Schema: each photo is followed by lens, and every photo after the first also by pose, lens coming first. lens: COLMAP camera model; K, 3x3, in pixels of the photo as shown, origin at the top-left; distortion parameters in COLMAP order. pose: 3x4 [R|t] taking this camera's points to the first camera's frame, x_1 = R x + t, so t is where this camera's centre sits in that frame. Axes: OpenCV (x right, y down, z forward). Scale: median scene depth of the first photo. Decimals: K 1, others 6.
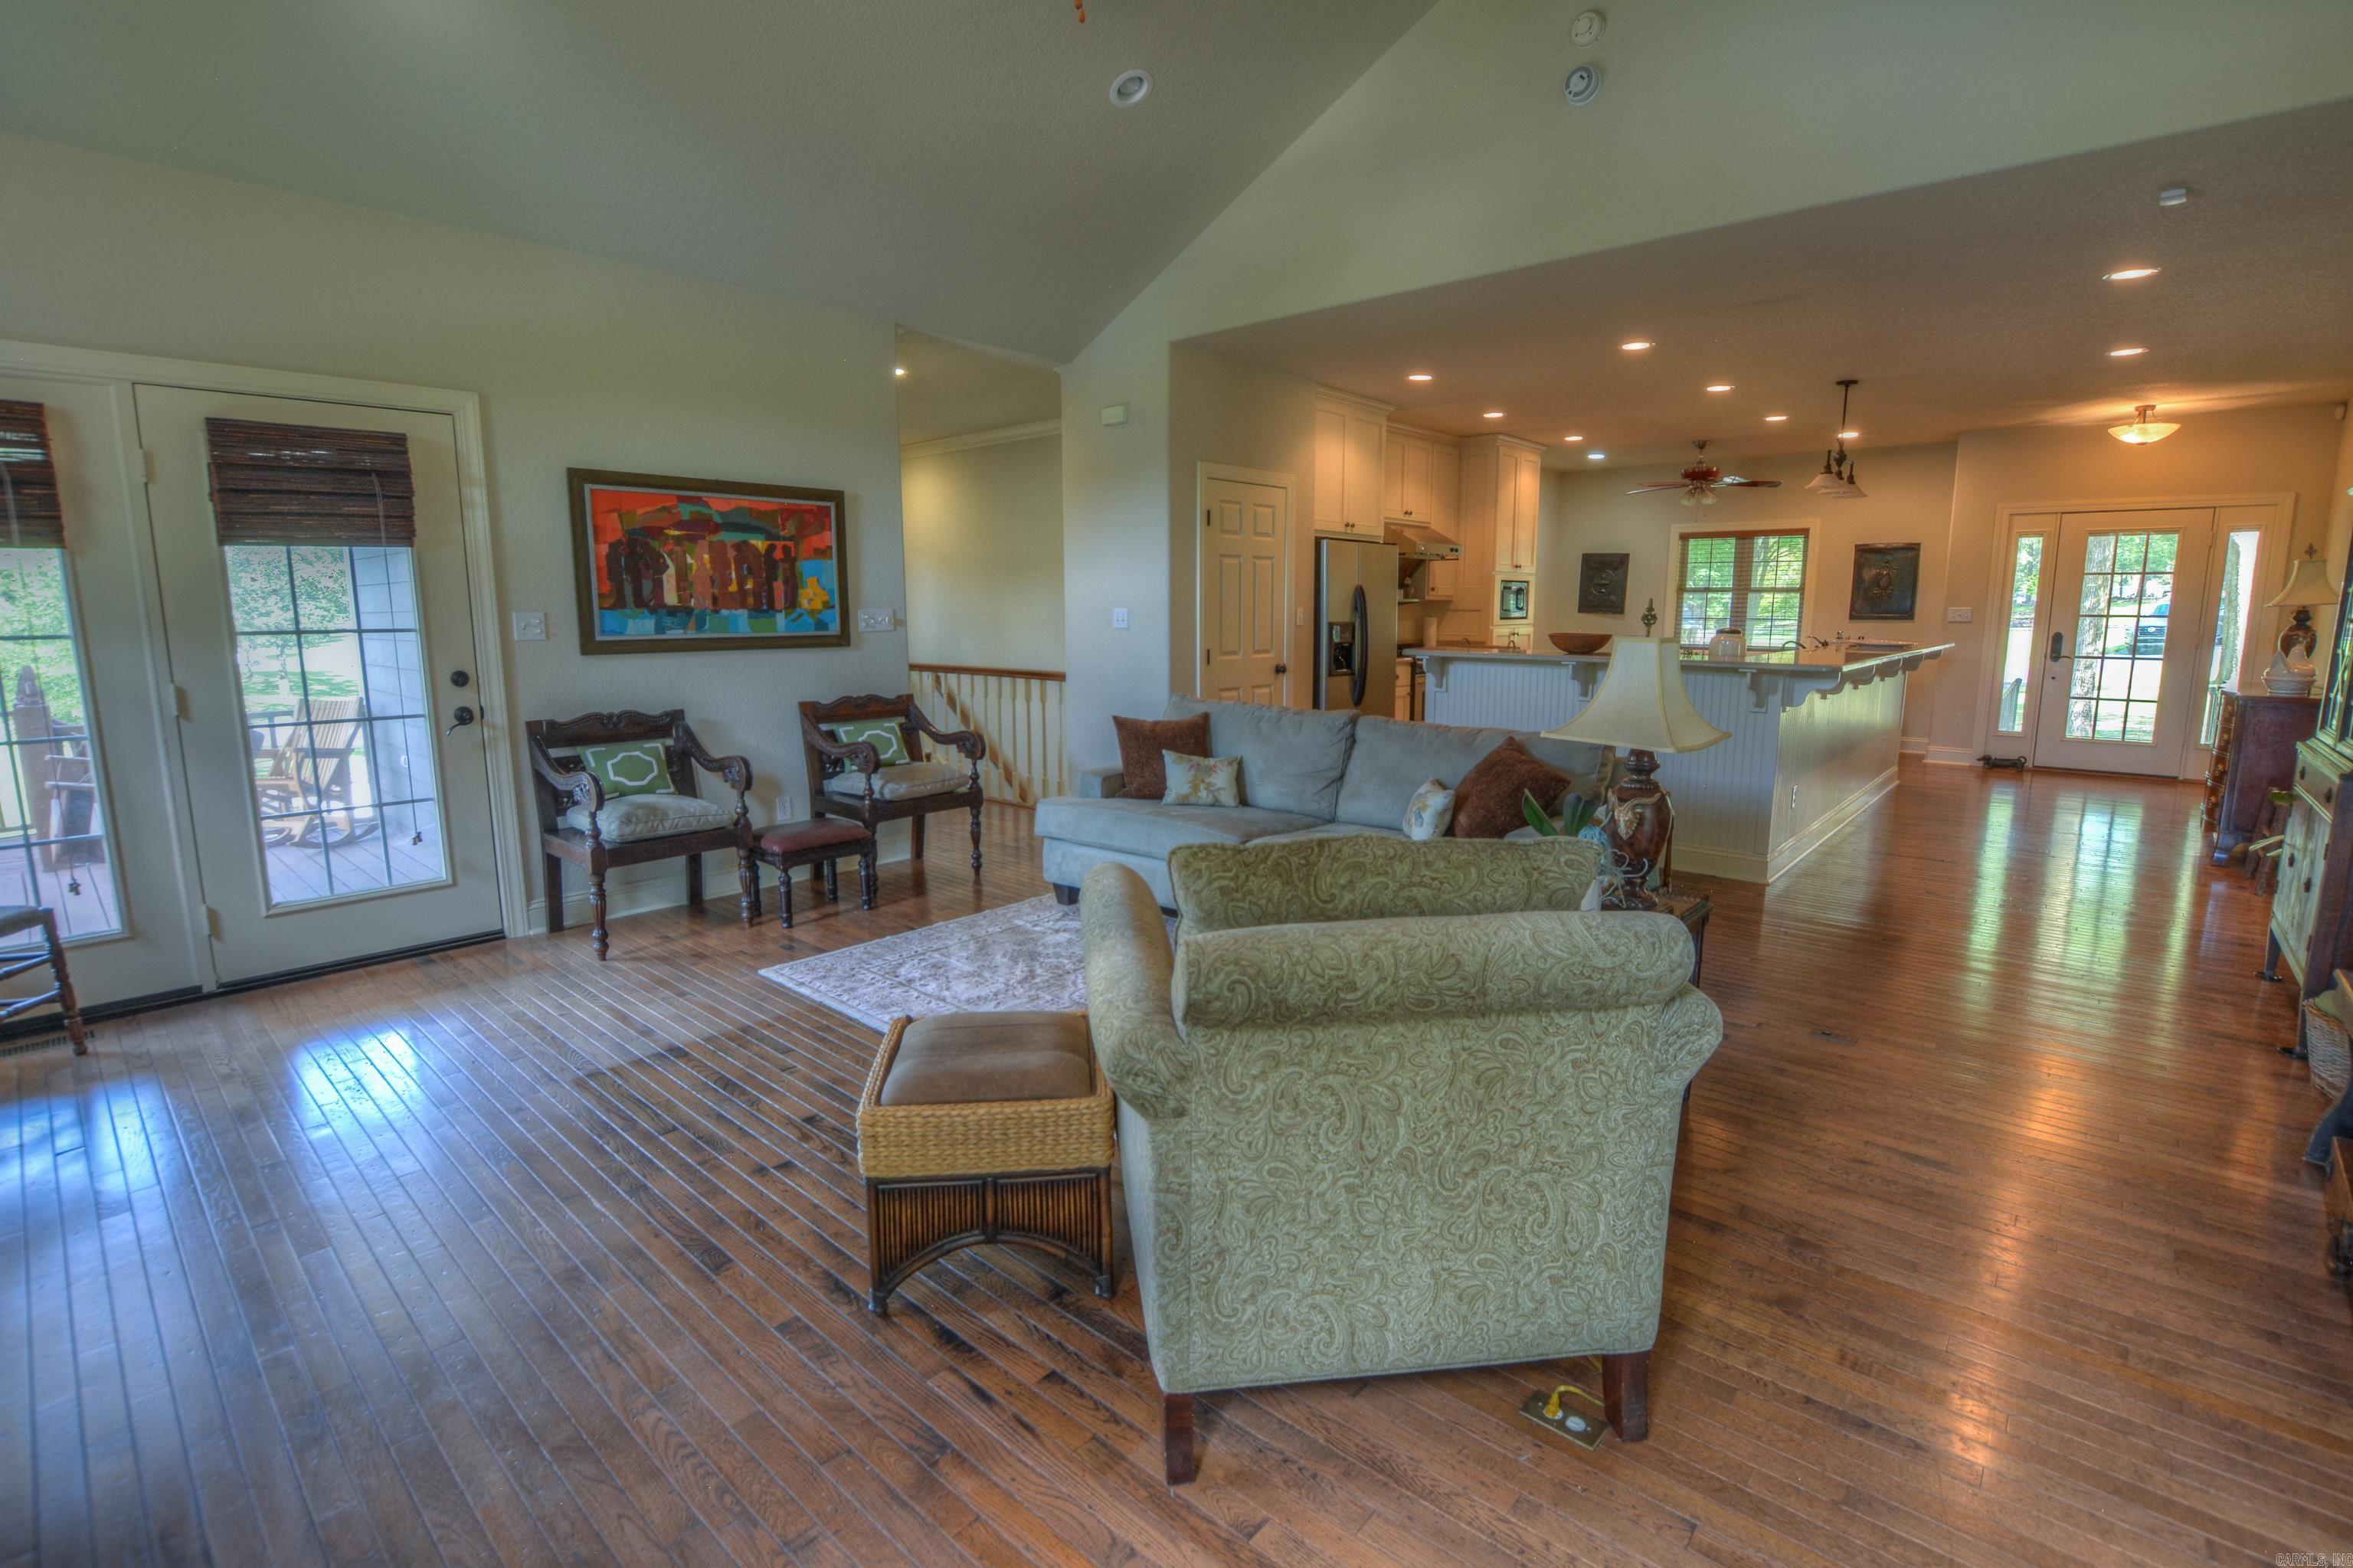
lens RADIAL K [[1038.7, 0, 1171.5], [0, 1038.7, 775.4], [0, 0, 1]] dist [-0.037713, 0.007145]
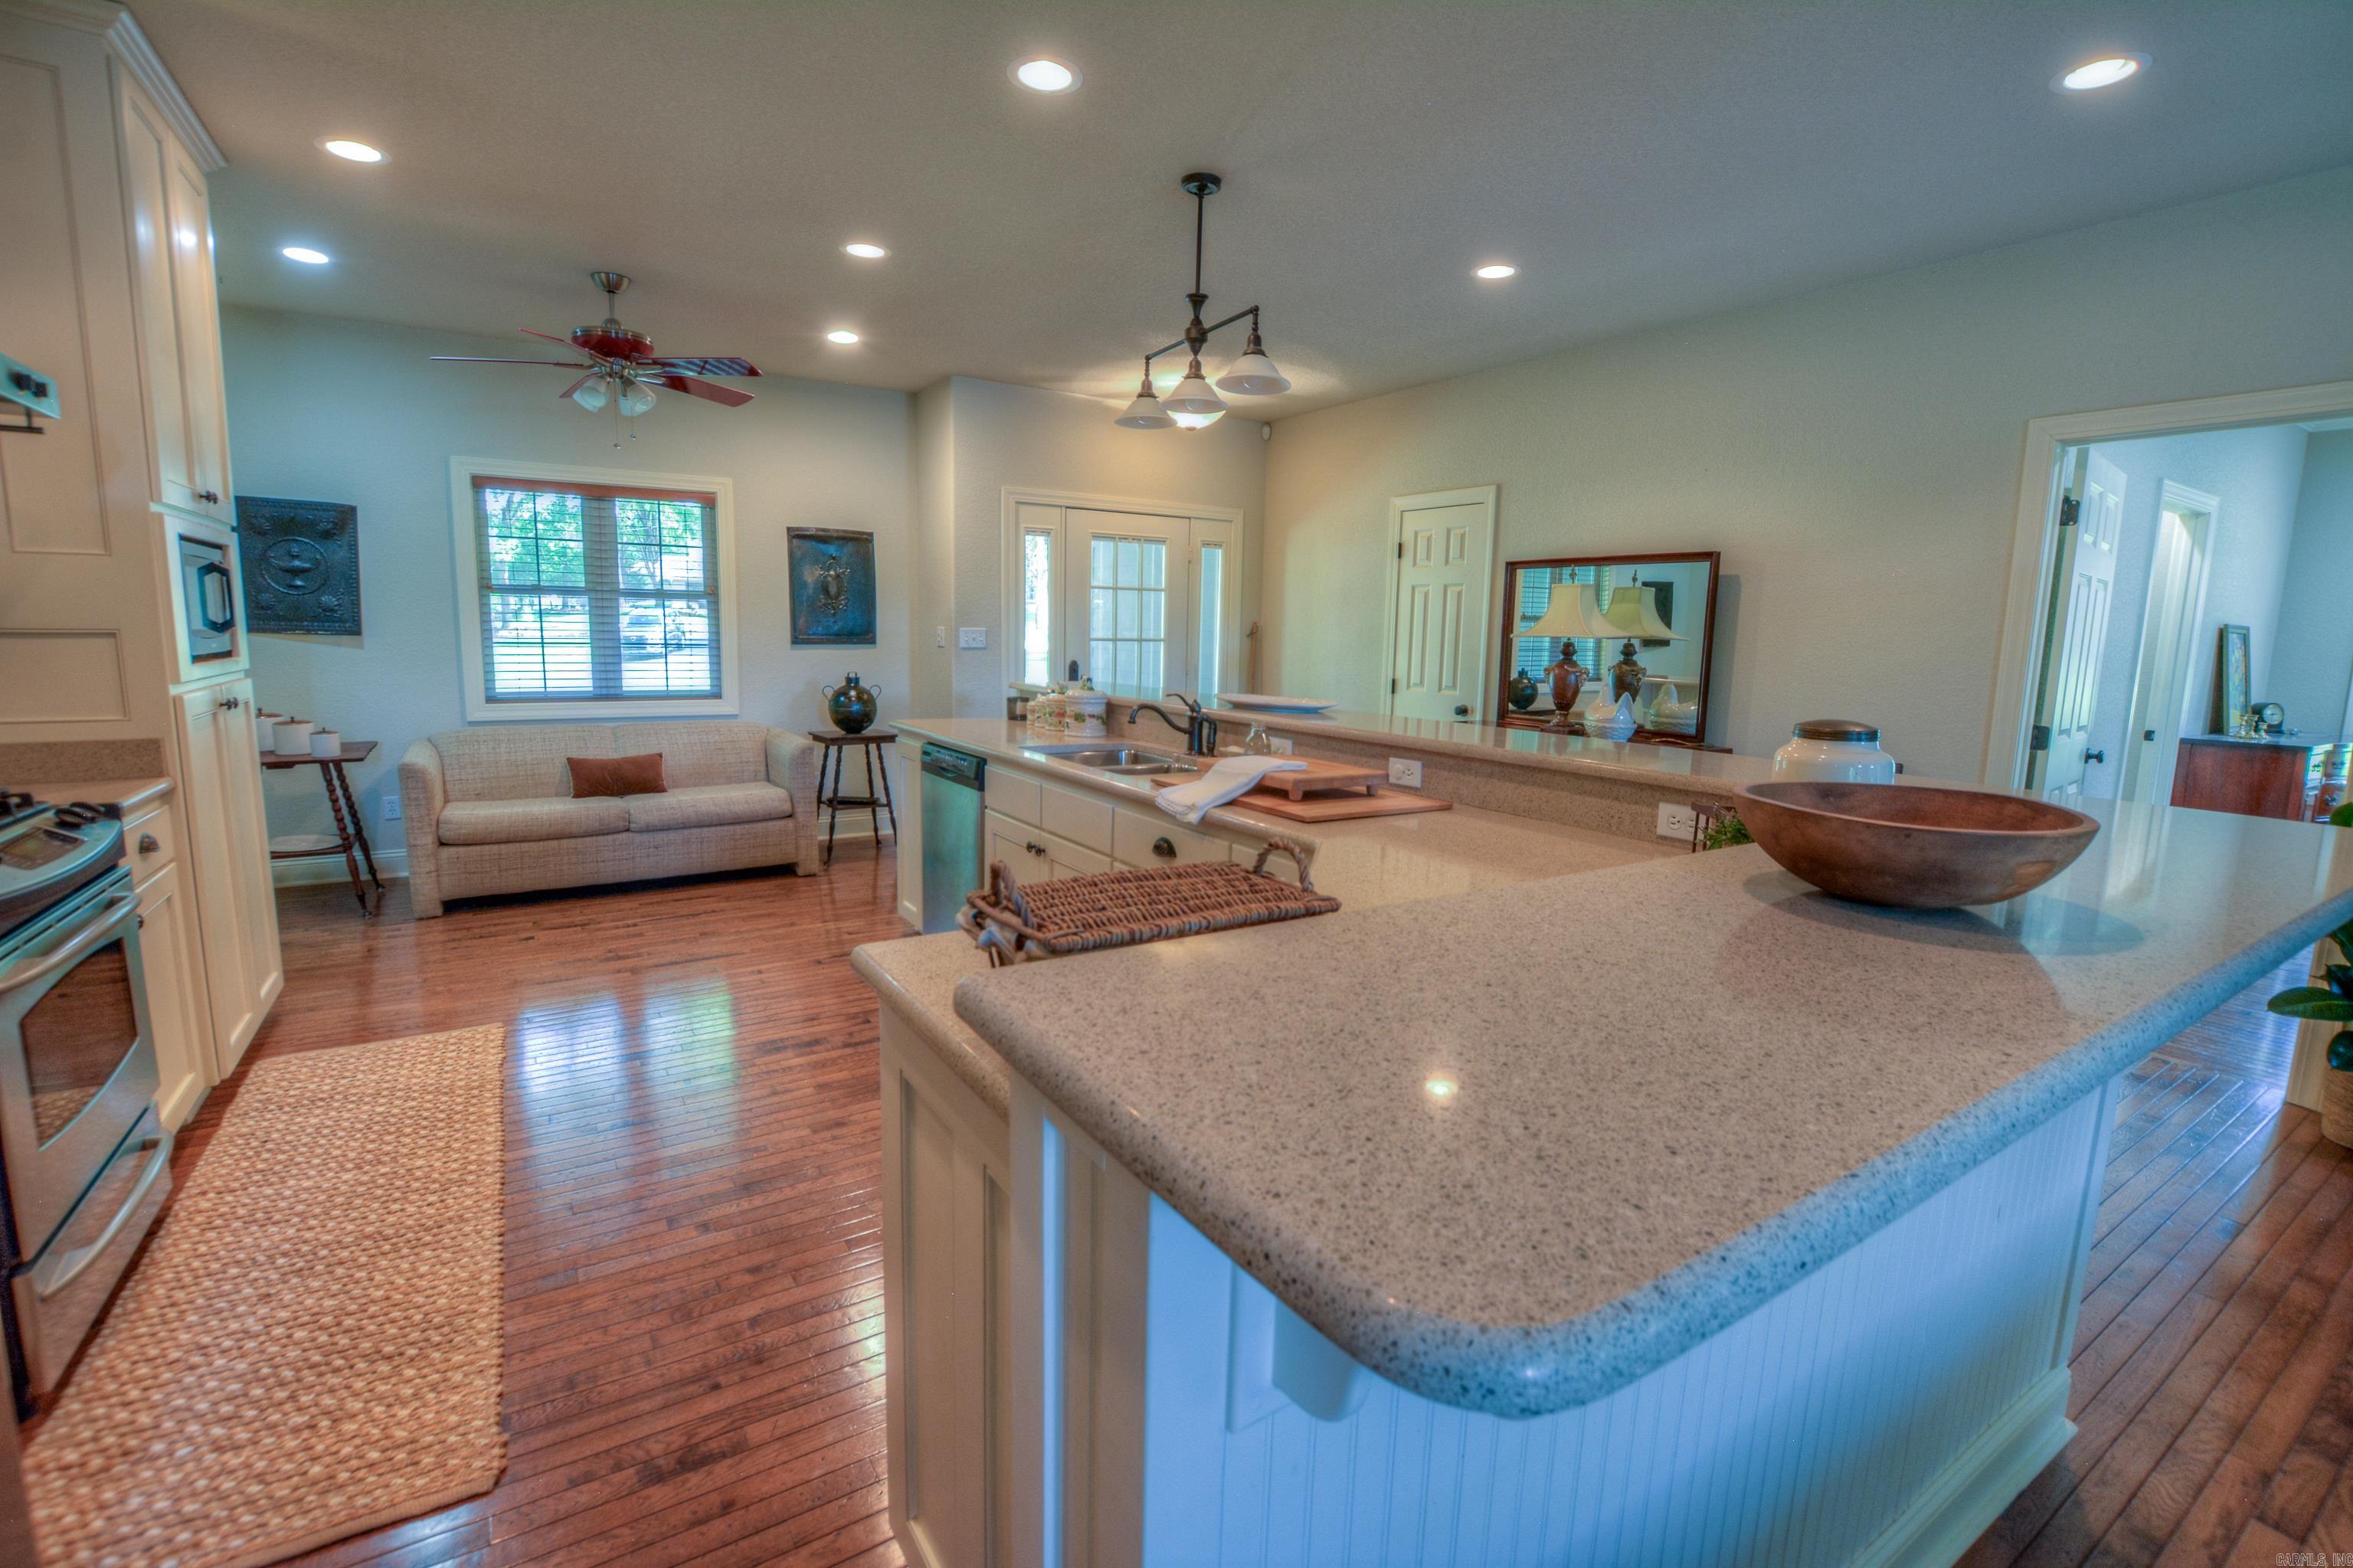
lens RADIAL K [[1038.7, 0, 1171.5], [0, 1038.7, 775.4], [0, 0, 1]] dist [-0.037713, 0.007145]
pose [[0.279653, -0.128884, 0.951411, 0.108352], [0.129704, 0.986936, 0.095572, -0.106984], [-0.951300, 0.096675, 0.292716, 0.621437]]
